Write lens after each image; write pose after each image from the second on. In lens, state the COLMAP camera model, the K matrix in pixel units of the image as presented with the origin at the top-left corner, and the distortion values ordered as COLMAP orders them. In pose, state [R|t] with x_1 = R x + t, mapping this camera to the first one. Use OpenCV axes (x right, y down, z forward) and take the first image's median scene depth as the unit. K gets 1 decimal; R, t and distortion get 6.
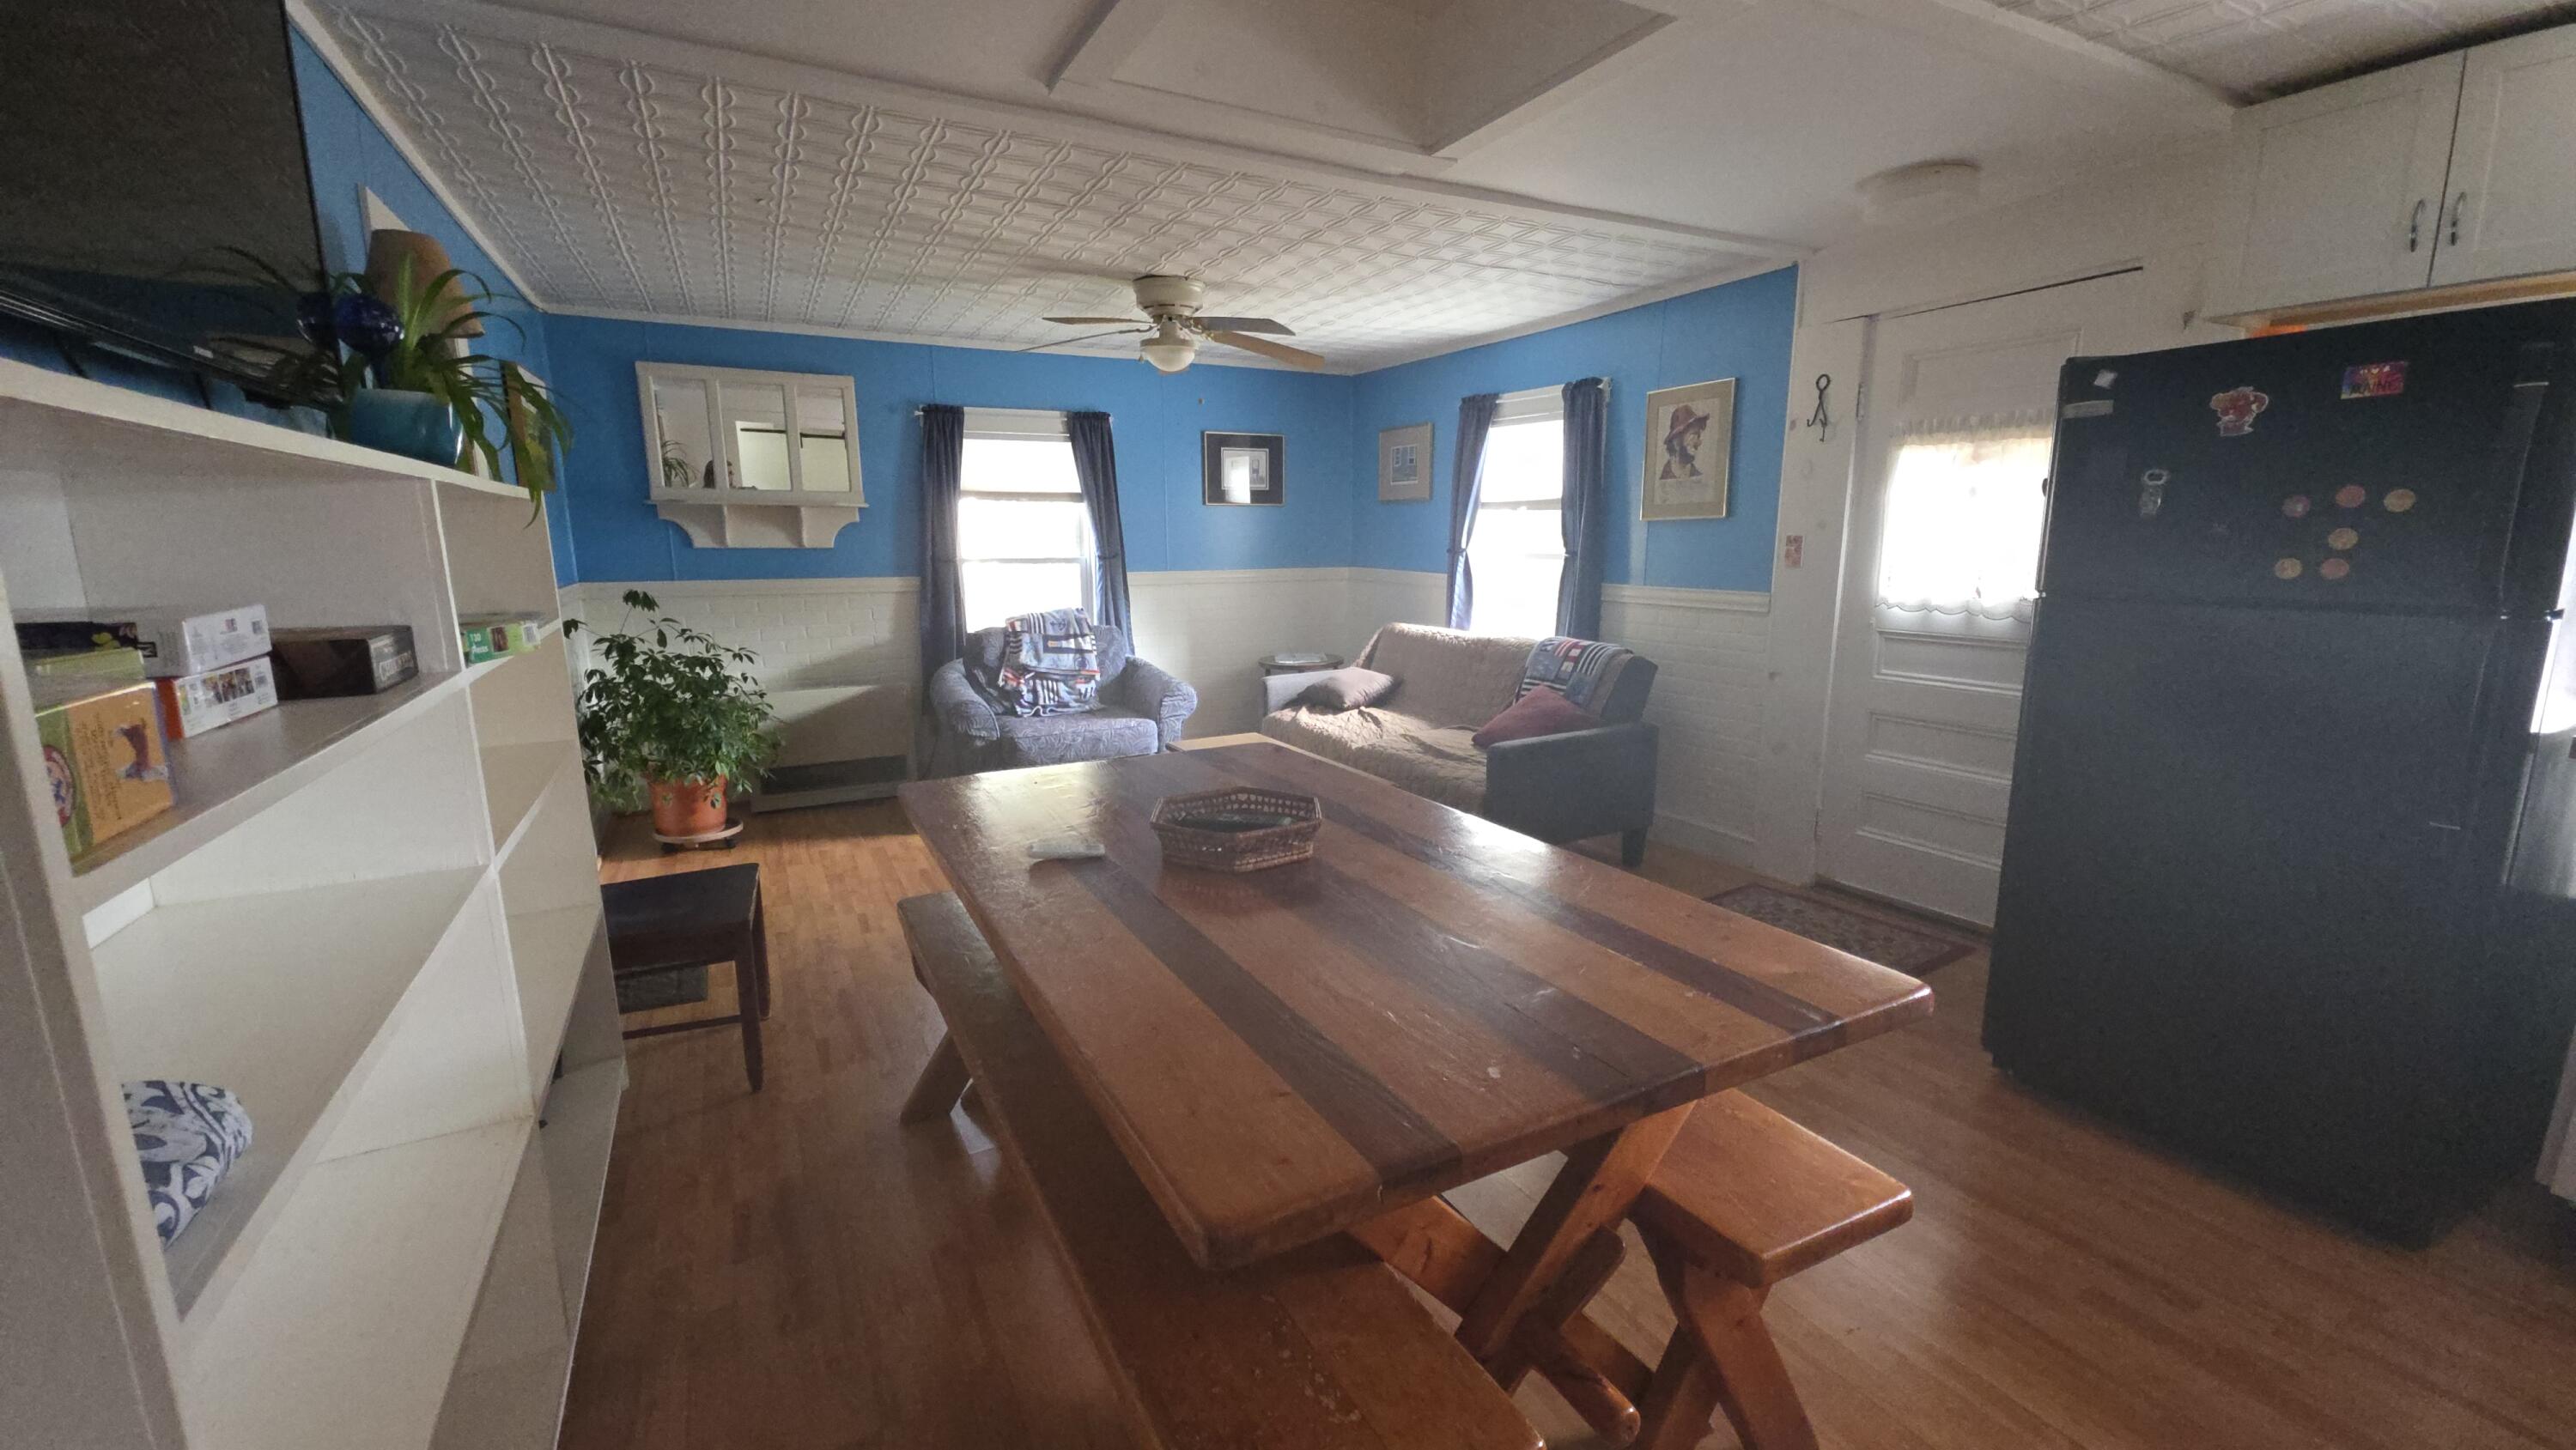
lens RADIAL K [[1024.5, 0, 1279.9], [0, 1024.5, 727.8], [0, 0, 1]] dist [0.009825, -0.006220]
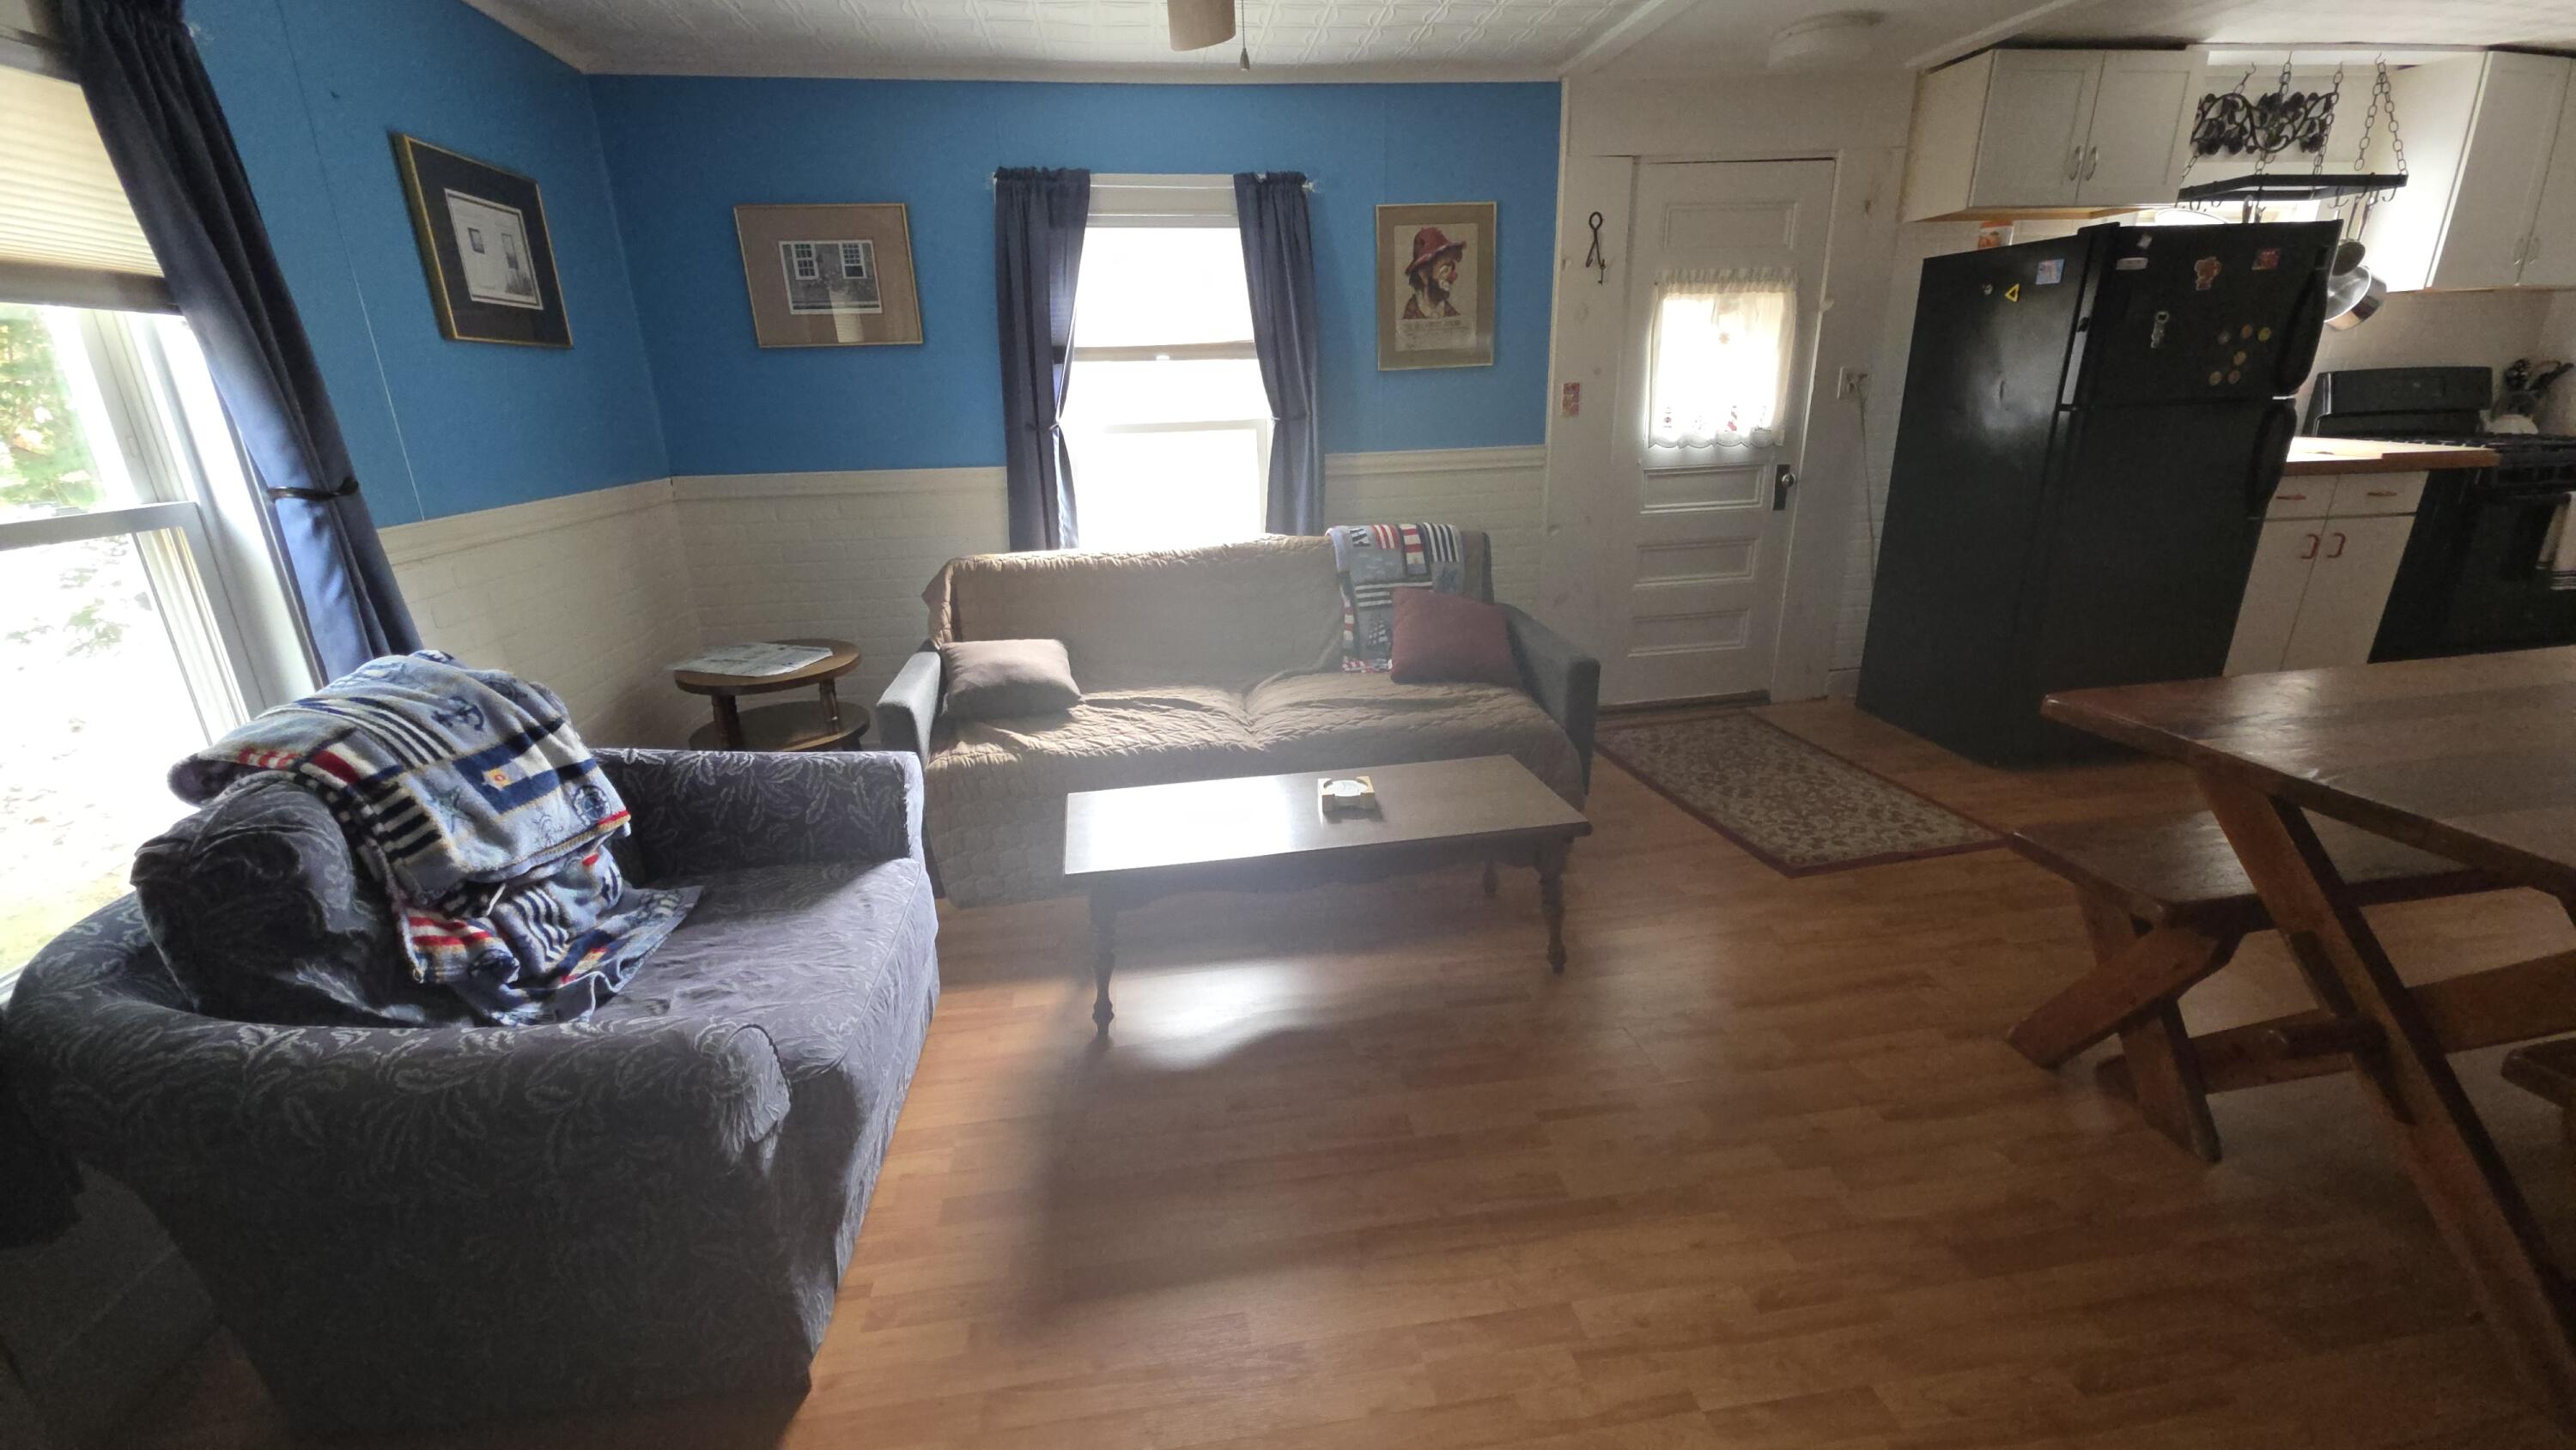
lens RADIAL K [[1024.5, 0, 1282.6], [0, 1024.5, 730.2], [0, 0, 1]] dist [0.009825, -0.006220]
pose [[0.333778, -0.301977, 0.892974, -0.482079], [0.209238, 0.947403, 0.242173, -0.140743], [-0.919137, 0.106012, 0.379407, 0.769084]]
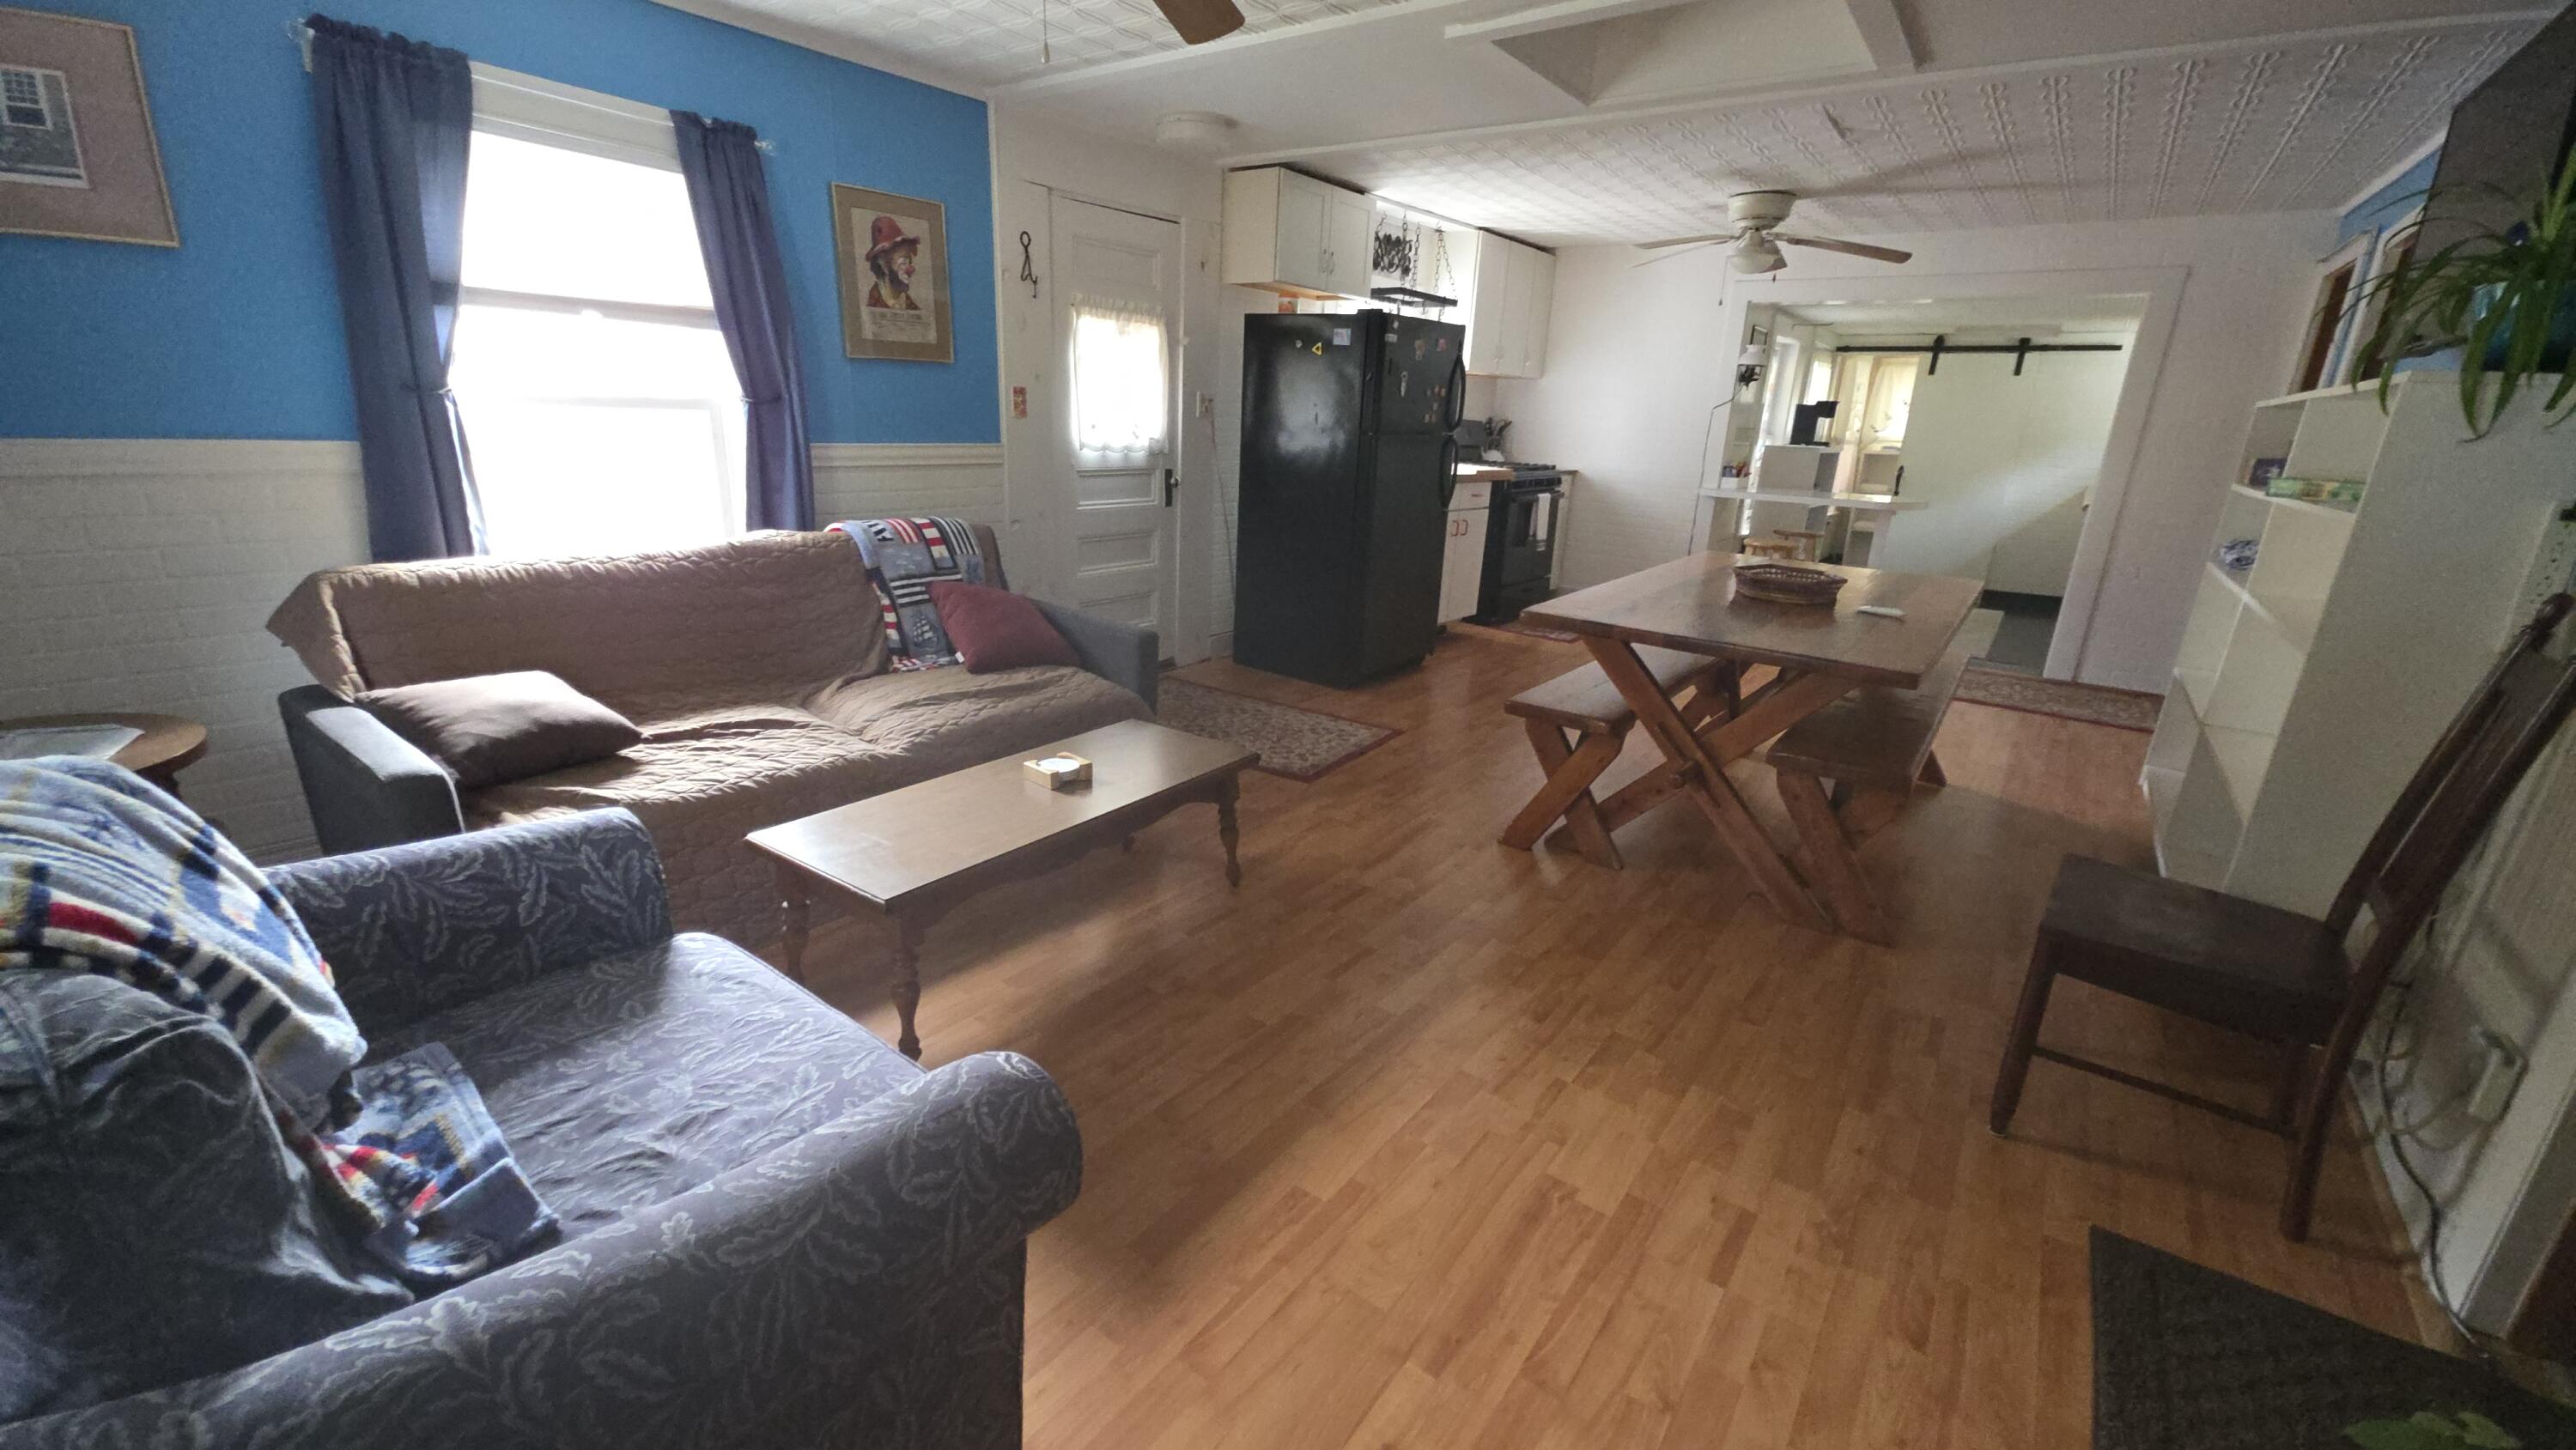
lens RADIAL K [[1024.5, 0, 1281.7], [0, 1024.5, 730.5], [0, 0, 1]] dist [0.009825, -0.006220]
pose [[-0.429842, -0.283411, 0.857271, -0.523607], [0.131403, 0.919716, 0.369941, -0.182077], [-0.893291, 0.271664, -0.358091, 1.034783]]
